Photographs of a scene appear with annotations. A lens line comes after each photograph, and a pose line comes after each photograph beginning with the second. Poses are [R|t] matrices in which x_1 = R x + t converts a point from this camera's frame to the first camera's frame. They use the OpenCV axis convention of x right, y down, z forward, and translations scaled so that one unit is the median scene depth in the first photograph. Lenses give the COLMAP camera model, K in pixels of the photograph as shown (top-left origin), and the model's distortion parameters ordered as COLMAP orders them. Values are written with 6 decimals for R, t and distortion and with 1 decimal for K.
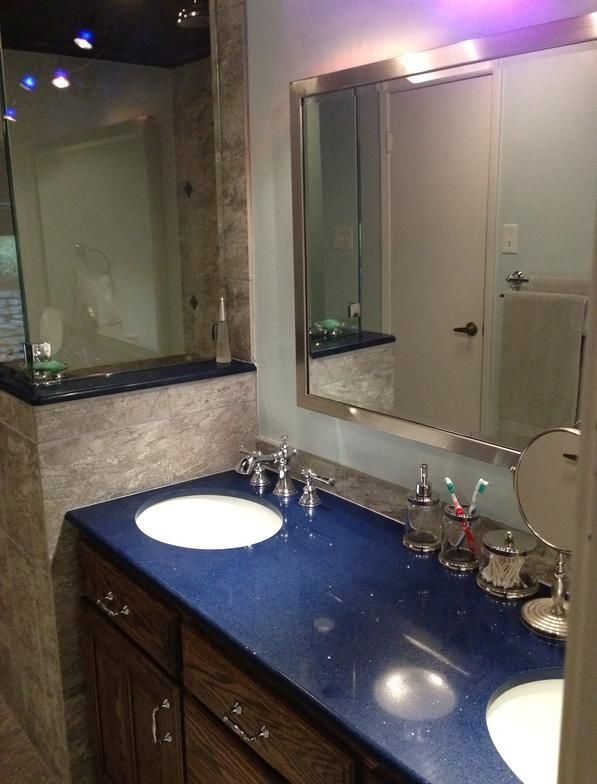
lens RADIAL K [[748.3, 0, 298.5], [0, 748.3, 392.0], [0, 0, 1]] dist [0.120767, 0.015755]
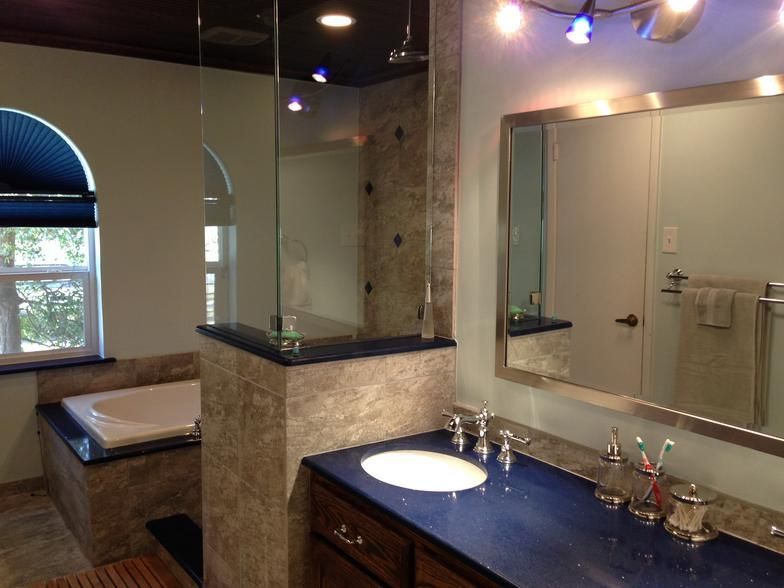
lens RADIAL K [[754.1, 0, 392.0], [0, 754.1, 294.0], [0, 0, 1]] dist [0.179006, -0.184110]
pose [[0.998191, 0.031464, -0.051236, -0.107221], [-0.037191, 0.992674, -0.114956, 0.033549], [0.047243, 0.116654, 0.992048, -0.205005]]
